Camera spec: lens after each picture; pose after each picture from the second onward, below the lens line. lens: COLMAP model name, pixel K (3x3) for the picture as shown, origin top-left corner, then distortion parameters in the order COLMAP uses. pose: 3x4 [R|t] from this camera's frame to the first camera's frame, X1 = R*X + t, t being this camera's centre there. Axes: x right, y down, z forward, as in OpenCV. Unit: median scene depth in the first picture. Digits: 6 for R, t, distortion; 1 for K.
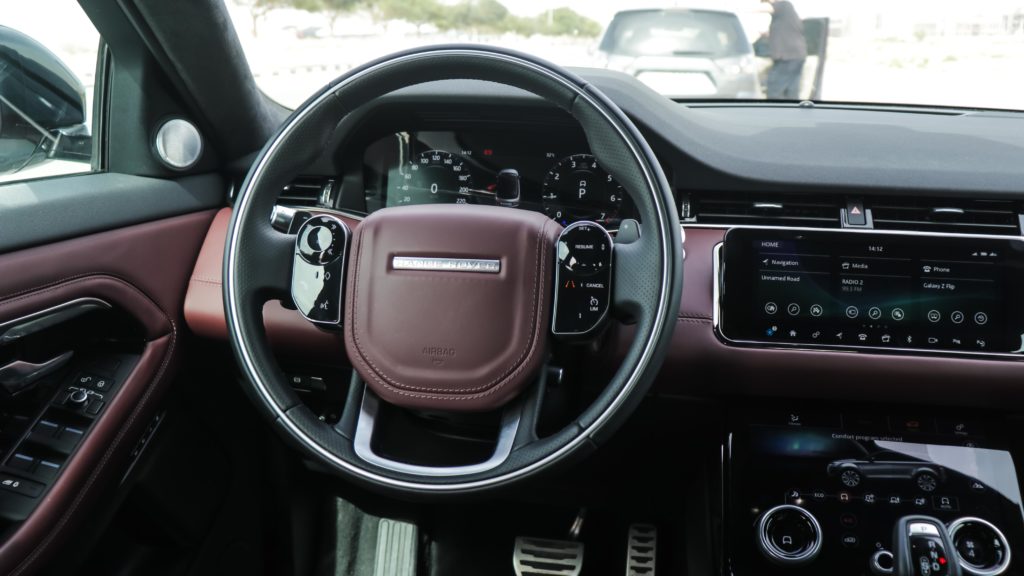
lens RADIAL K [[983.0, 0, 512.0], [0, 983.0, 288.0], [0, 0, 1]] dist [-0.166638, 0.245571]
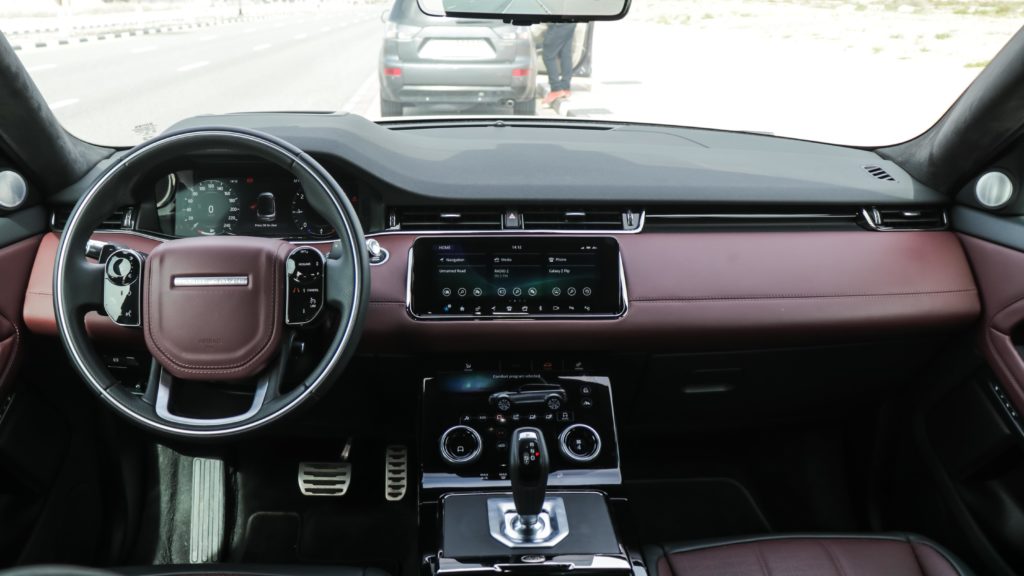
lens RADIAL K [[909.0, 0, 512.0], [0, 909.0, 288.0], [0, 0, 1]] dist [-0.176532, 0.143682]
pose [[0.978554, -0.060552, 0.196890, 0.097050], [0.047843, 0.996491, 0.068684, -0.074607], [-0.200358, -0.057791, 0.978017, -0.347503]]
